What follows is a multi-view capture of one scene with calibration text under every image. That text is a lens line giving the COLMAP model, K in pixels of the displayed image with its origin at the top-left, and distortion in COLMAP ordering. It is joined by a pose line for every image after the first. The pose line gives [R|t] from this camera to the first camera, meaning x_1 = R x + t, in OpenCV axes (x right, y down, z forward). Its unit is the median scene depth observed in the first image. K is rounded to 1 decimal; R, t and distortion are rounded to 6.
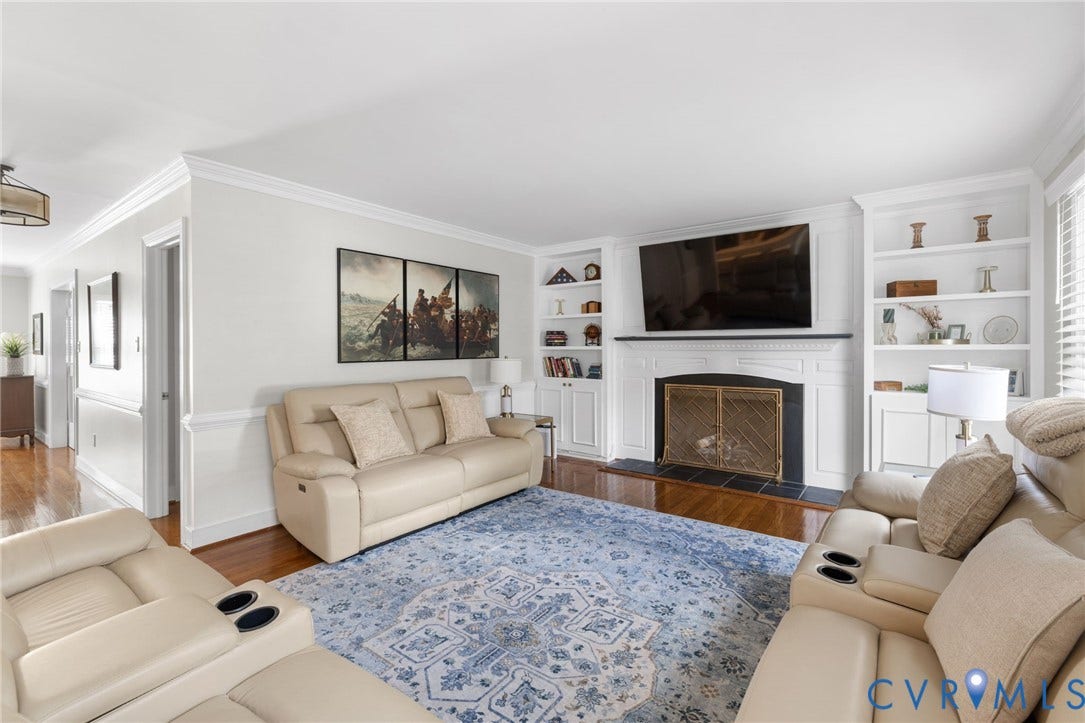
lens RADIAL K [[477.2, 0, 546.1], [0, 477.2, 349.5], [0, 0, 1]] dist [-0.002520, 0.001431]
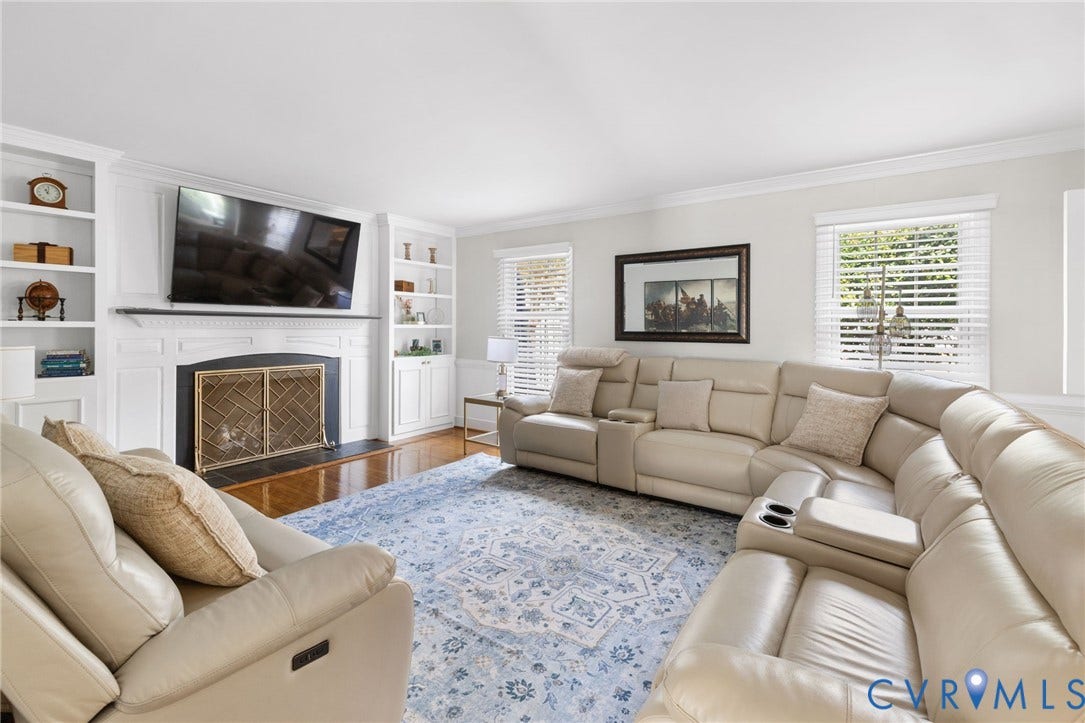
lens RADIAL K [[477.2, 0, 537.6], [0, 477.2, 327.2], [0, 0, 1]] dist [-0.002520, 0.001431]
pose [[-0.019175, 0.002253, 0.999814, -0.839655], [-0.002095, 0.999995, -0.002294, 0.000593], [-0.999814, -0.002138, -0.019170, 0.722282]]
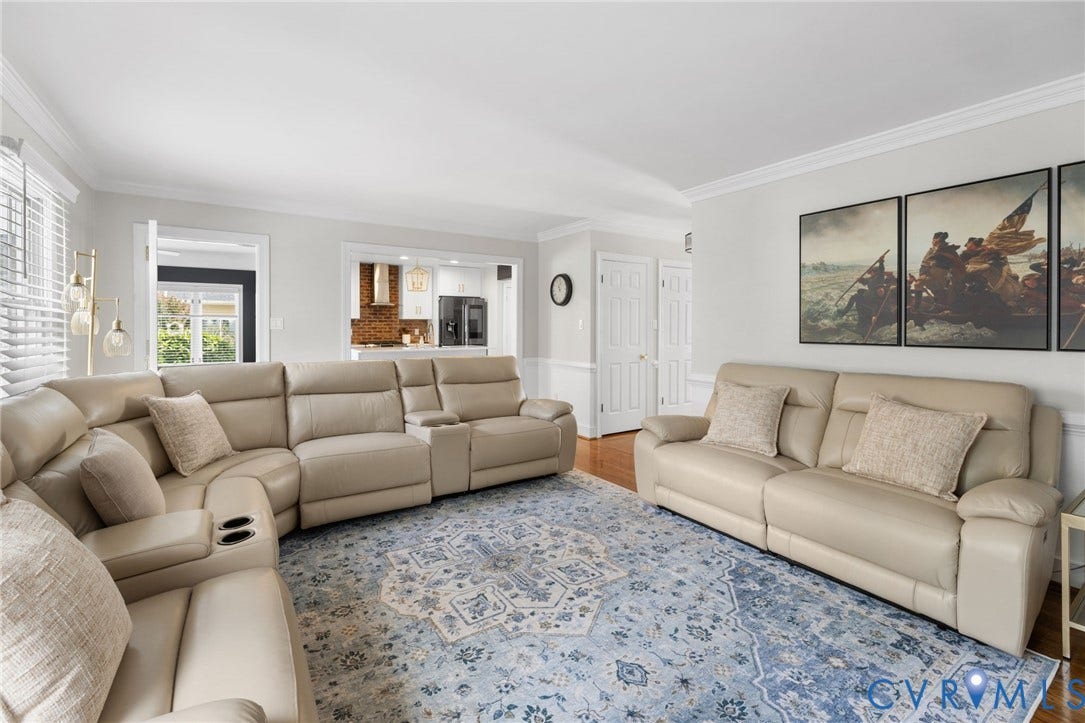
lens RADIAL K [[477.2, 0, 537.2], [0, 477.2, 330.0], [0, 0, 1]] dist [-0.002520, 0.001431]
pose [[-0.346517, 0.011529, -0.937973, 0.685505], [-0.005612, 0.999881, 0.014363, -0.008005], [0.938027, 0.010241, -0.346411, 0.993895]]
